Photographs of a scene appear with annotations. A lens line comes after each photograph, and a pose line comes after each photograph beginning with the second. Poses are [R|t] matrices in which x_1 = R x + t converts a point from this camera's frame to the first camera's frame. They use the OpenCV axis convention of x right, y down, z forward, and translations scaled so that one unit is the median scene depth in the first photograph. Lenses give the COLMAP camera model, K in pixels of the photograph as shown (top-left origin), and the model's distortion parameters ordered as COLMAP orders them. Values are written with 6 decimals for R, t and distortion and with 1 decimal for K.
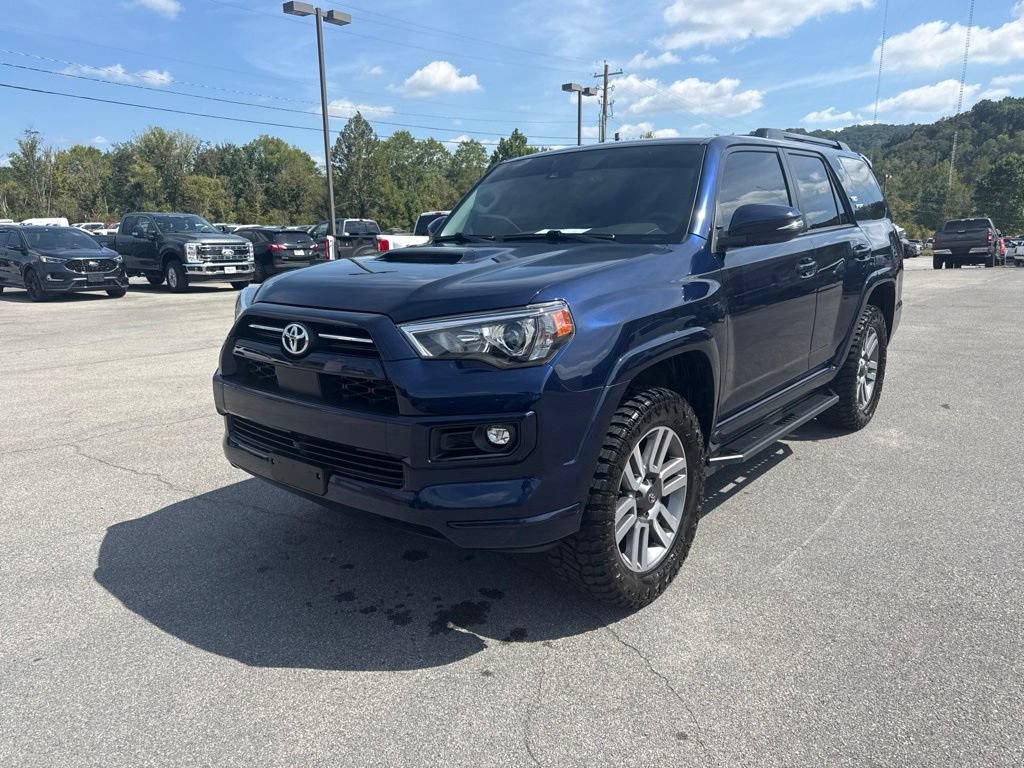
lens RADIAL K [[730.8, 0, 516.1], [0, 730.8, 383.7], [0, 0, 1]] dist [0.017365, -0.020317]
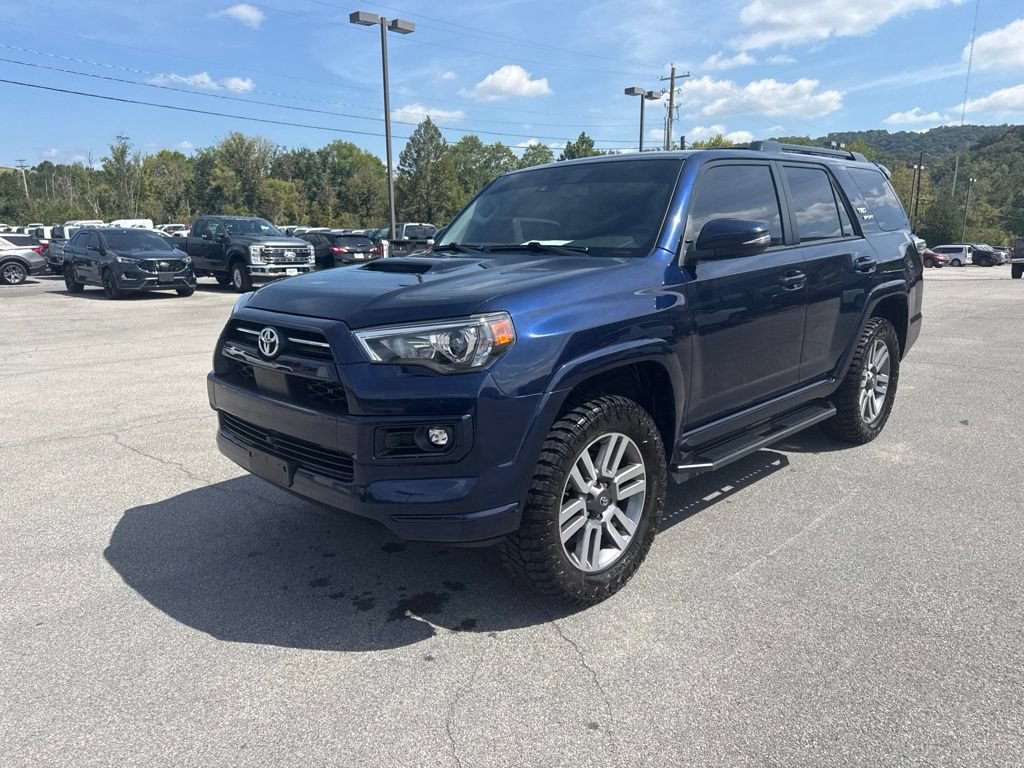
lens RADIAL K [[730.0, 0, 512.0], [0, 730.0, 384.0], [0, 0, 1]] dist [0.024305, -0.028015]
pose [[0.995766, 0.024911, -0.088490, 0.138304], [-0.025289, 0.999675, -0.003158, -0.003936], [0.088382, 0.005383, 0.996072, -0.047316]]
